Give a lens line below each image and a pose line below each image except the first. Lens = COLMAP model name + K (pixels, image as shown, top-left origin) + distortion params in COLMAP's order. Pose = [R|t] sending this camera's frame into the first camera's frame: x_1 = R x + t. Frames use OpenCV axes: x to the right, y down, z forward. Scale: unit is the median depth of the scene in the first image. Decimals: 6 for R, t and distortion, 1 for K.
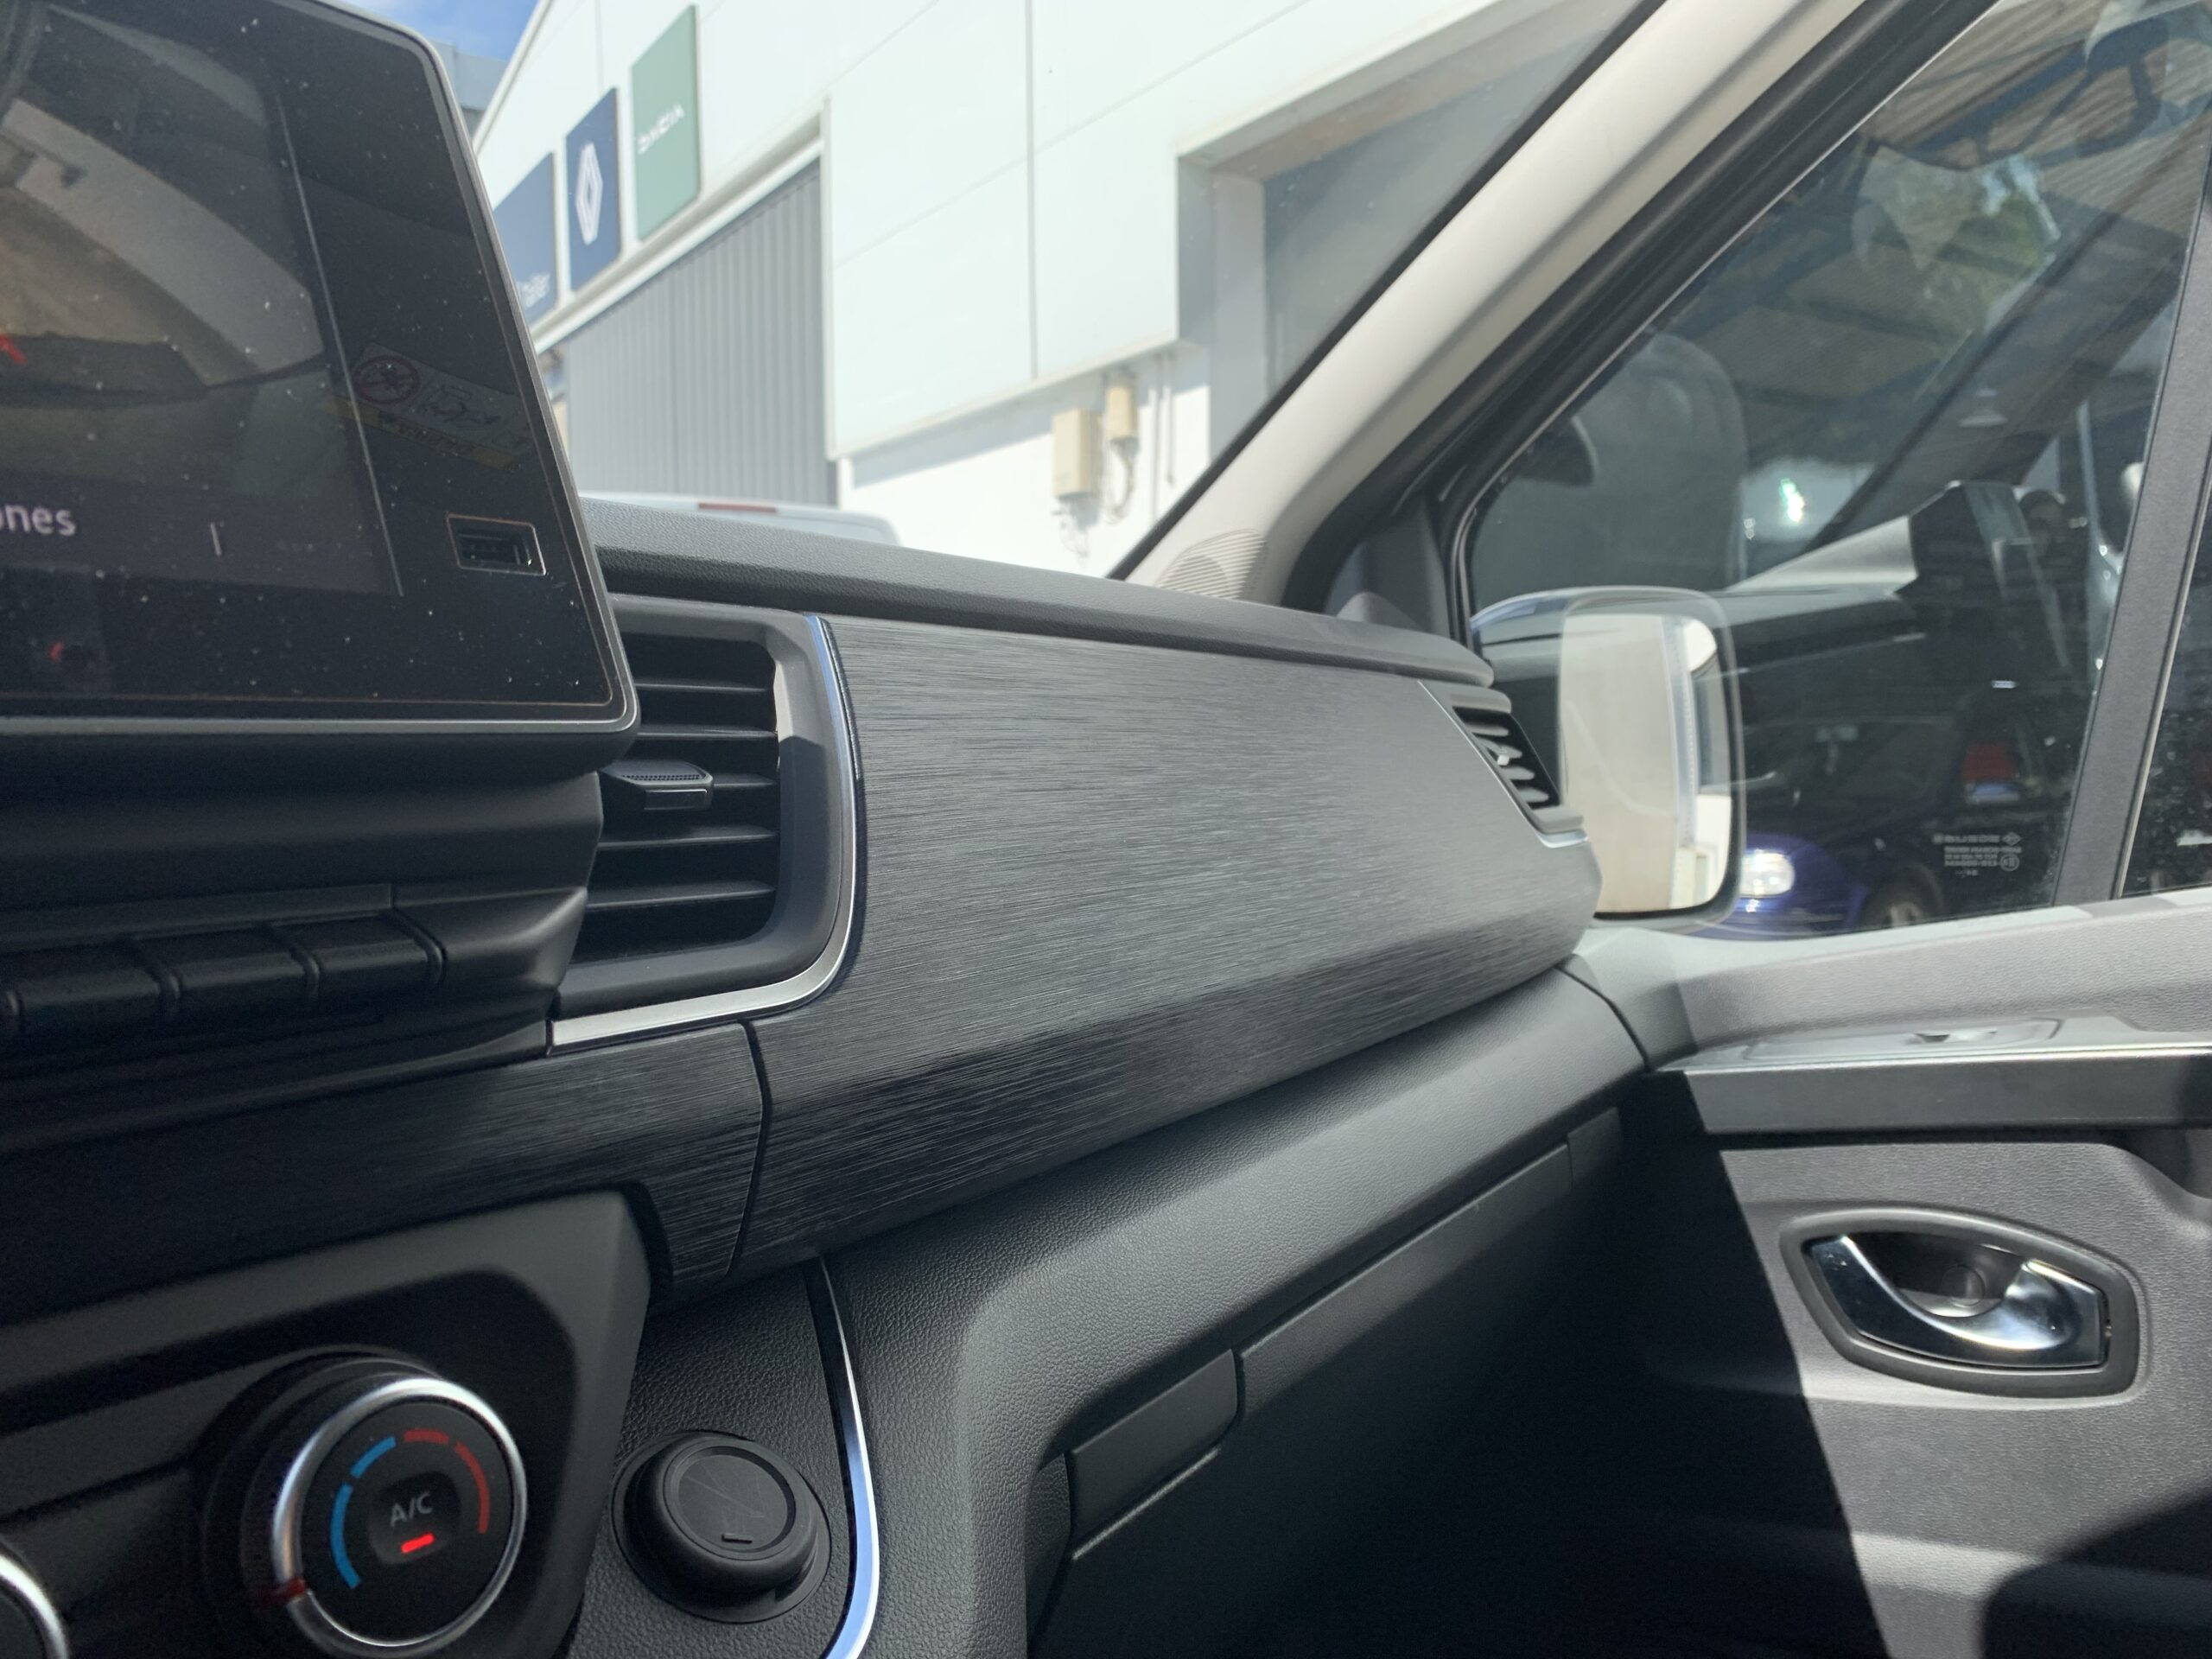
lens RADIAL K [[1657.4, 0, 1115.1], [0, 1657.4, 824.5], [0, 0, 1]] dist [0.008633, -0.002984]
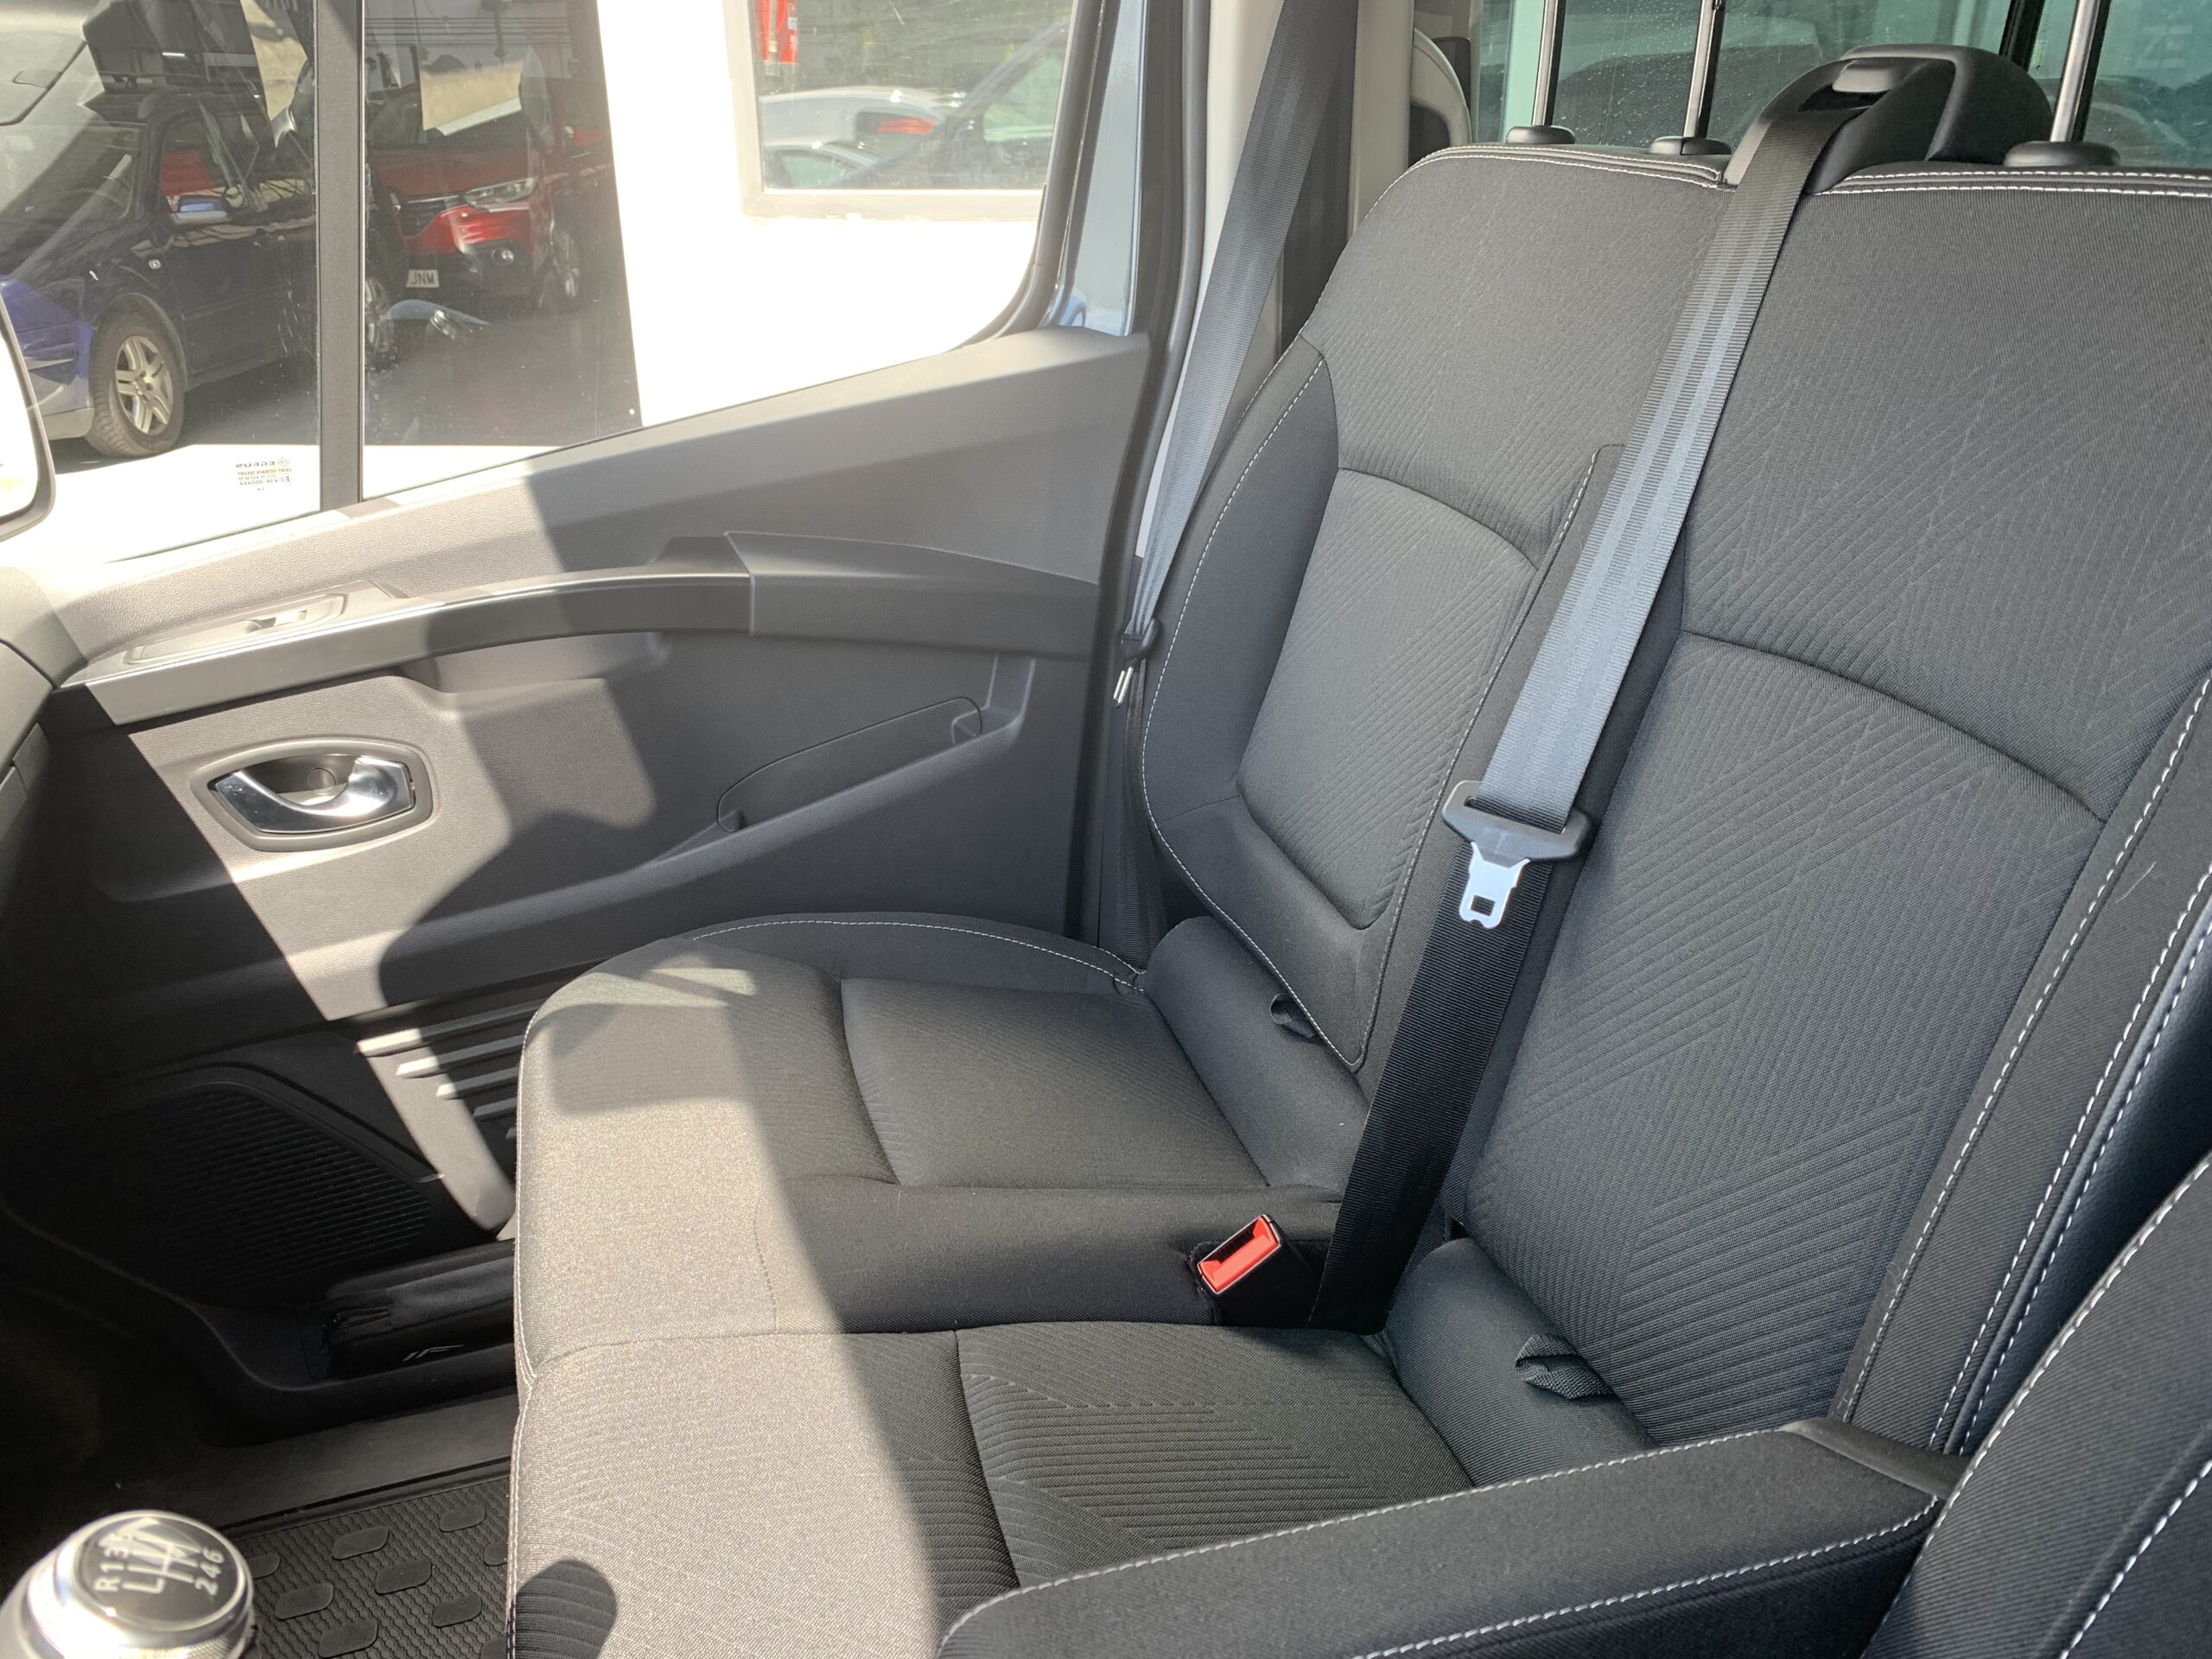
lens RADIAL K [[1657.4, 0, 1115.1], [0, 1657.4, 824.5], [0, 0, 1]] dist [0.008633, -0.002984]
pose [[0.569249, -0.315510, 0.759216, -0.233109], [0.032793, 0.931413, 0.362483, -0.205499], [-0.821511, -0.181446, 0.540552, -0.408438]]
